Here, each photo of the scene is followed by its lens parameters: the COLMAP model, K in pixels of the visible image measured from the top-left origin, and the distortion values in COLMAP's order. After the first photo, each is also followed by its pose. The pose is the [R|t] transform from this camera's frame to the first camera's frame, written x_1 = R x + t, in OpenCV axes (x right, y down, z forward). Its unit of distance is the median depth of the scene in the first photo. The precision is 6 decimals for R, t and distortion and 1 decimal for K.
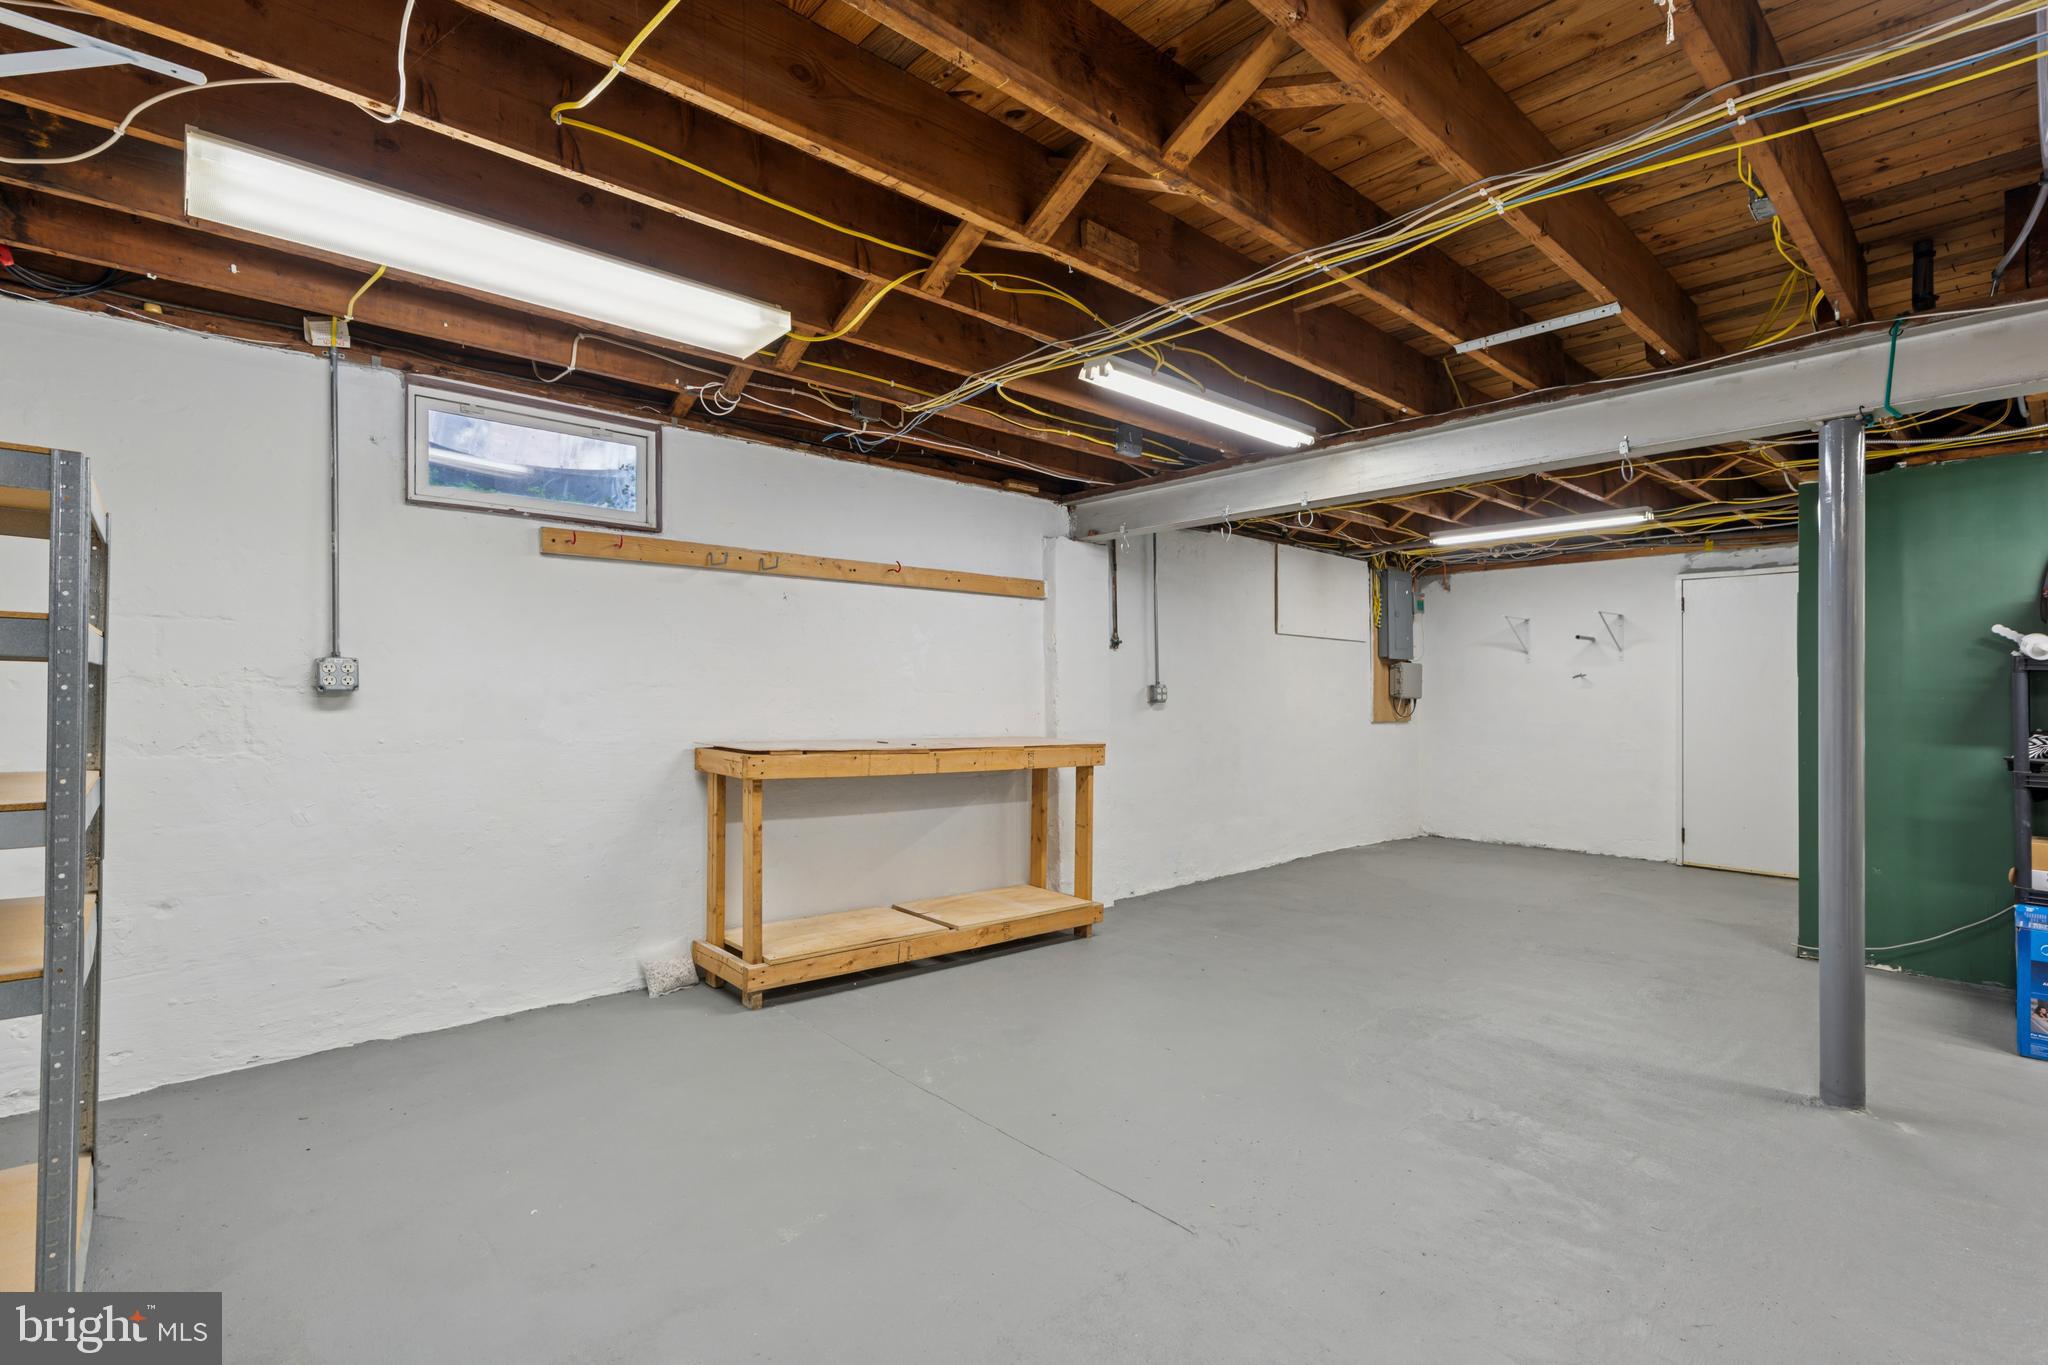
lens RADIAL K [[977.4, 0, 1015.8], [0, 977.4, 682.4], [0, 0, 1]] dist [-0.003406, -0.000436]
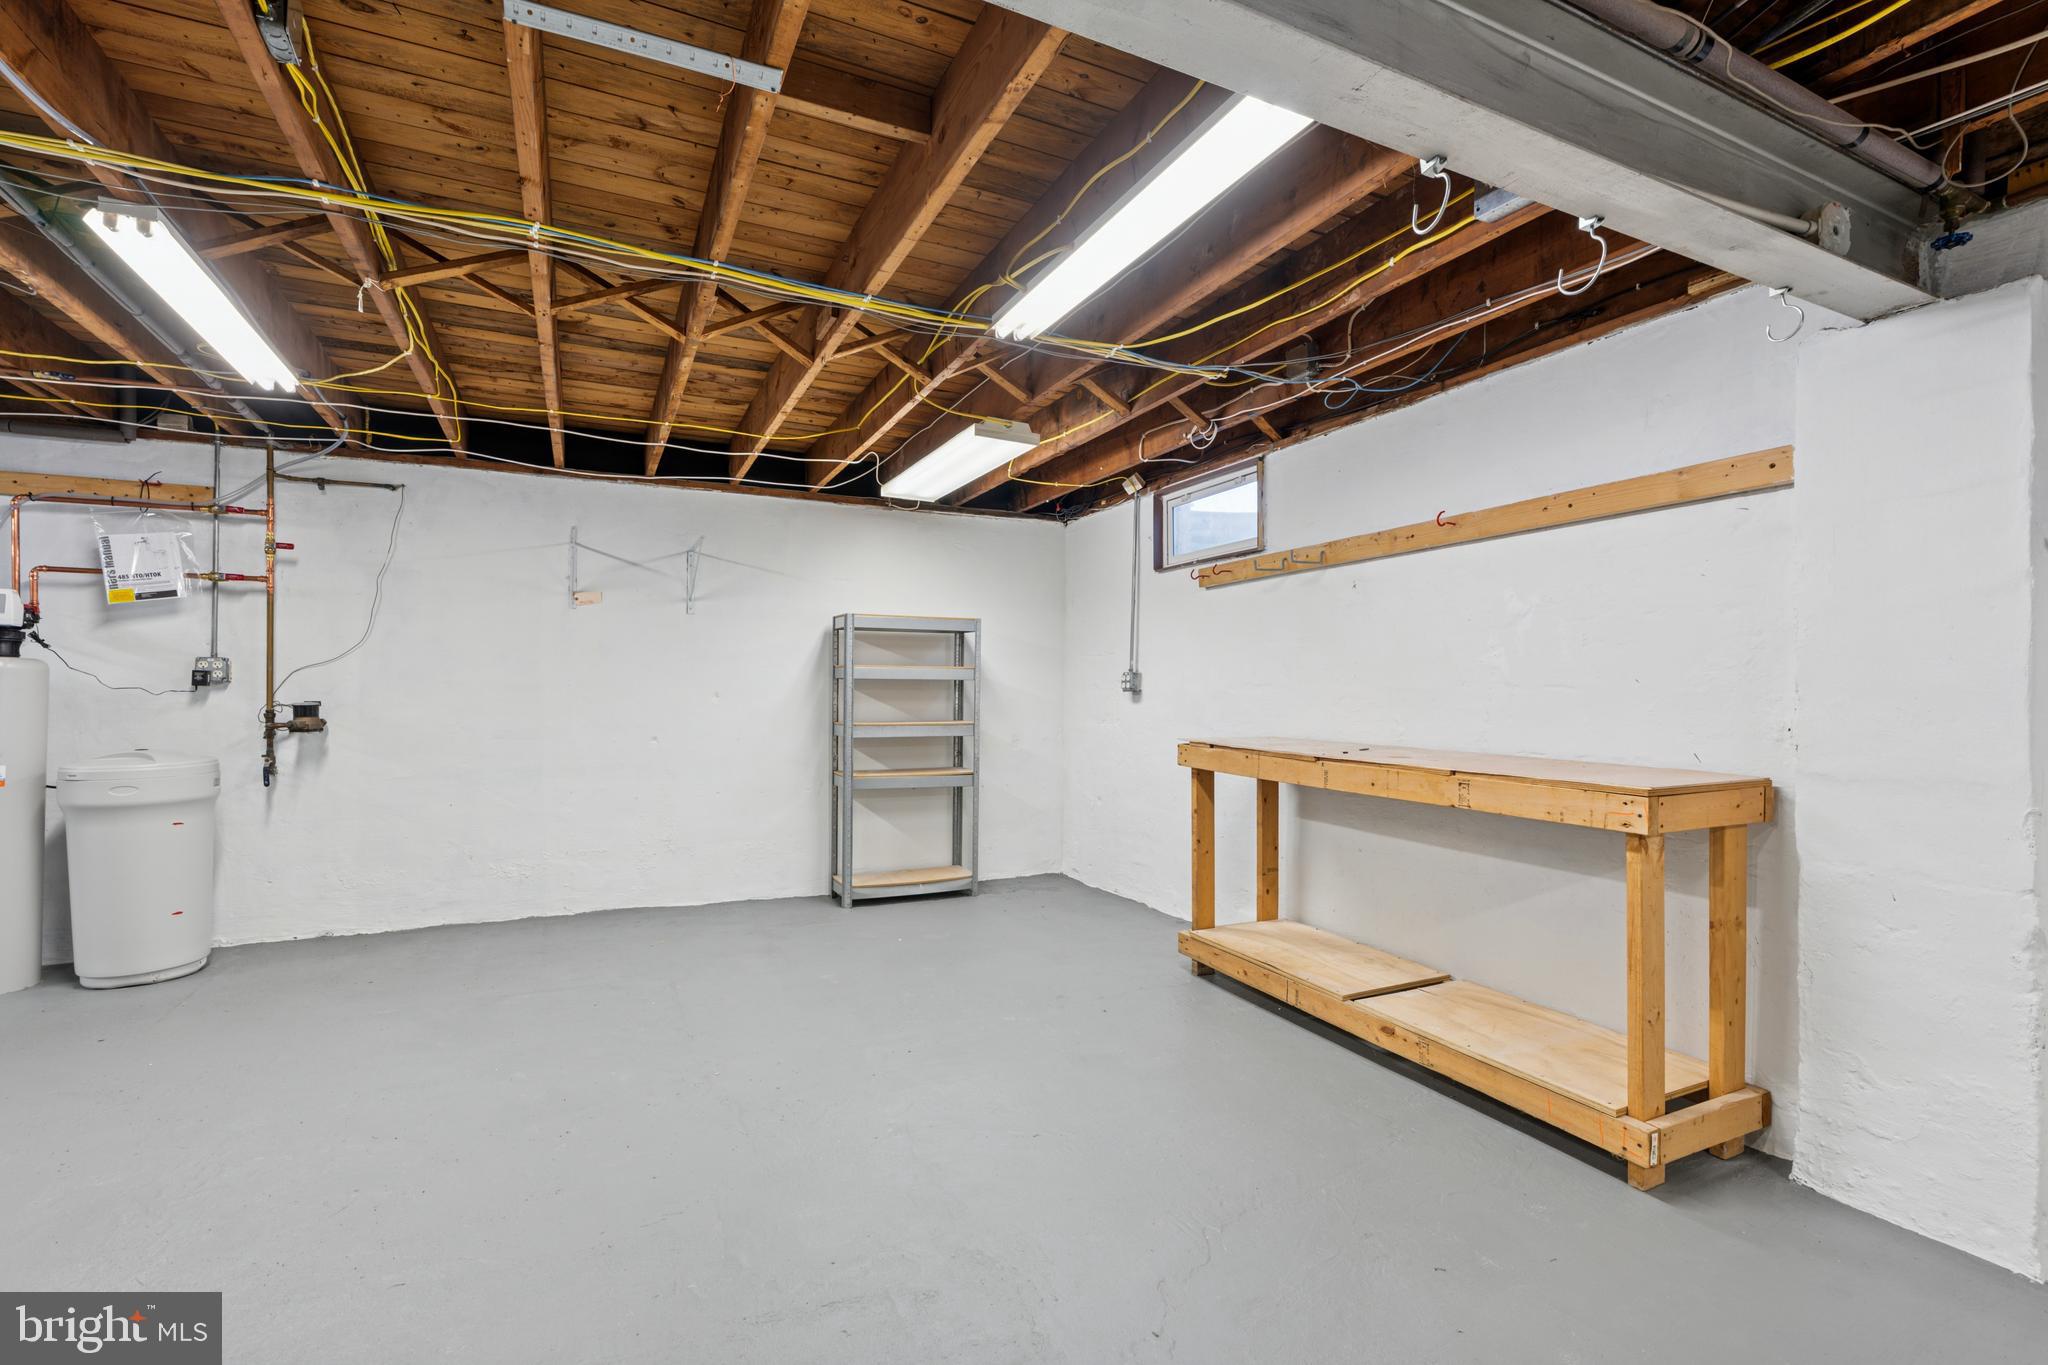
lens RADIAL K [[929.9, 0, 1019.2], [0, 929.9, 693.2], [0, 0, 1]] dist [-0.004791, -0.000349]
pose [[-0.295542, -0.009348, -0.955284, 0.732161], [0.002493, 0.999941, -0.010556, 0.023383], [0.955326, -0.005501, -0.295501, 1.019376]]
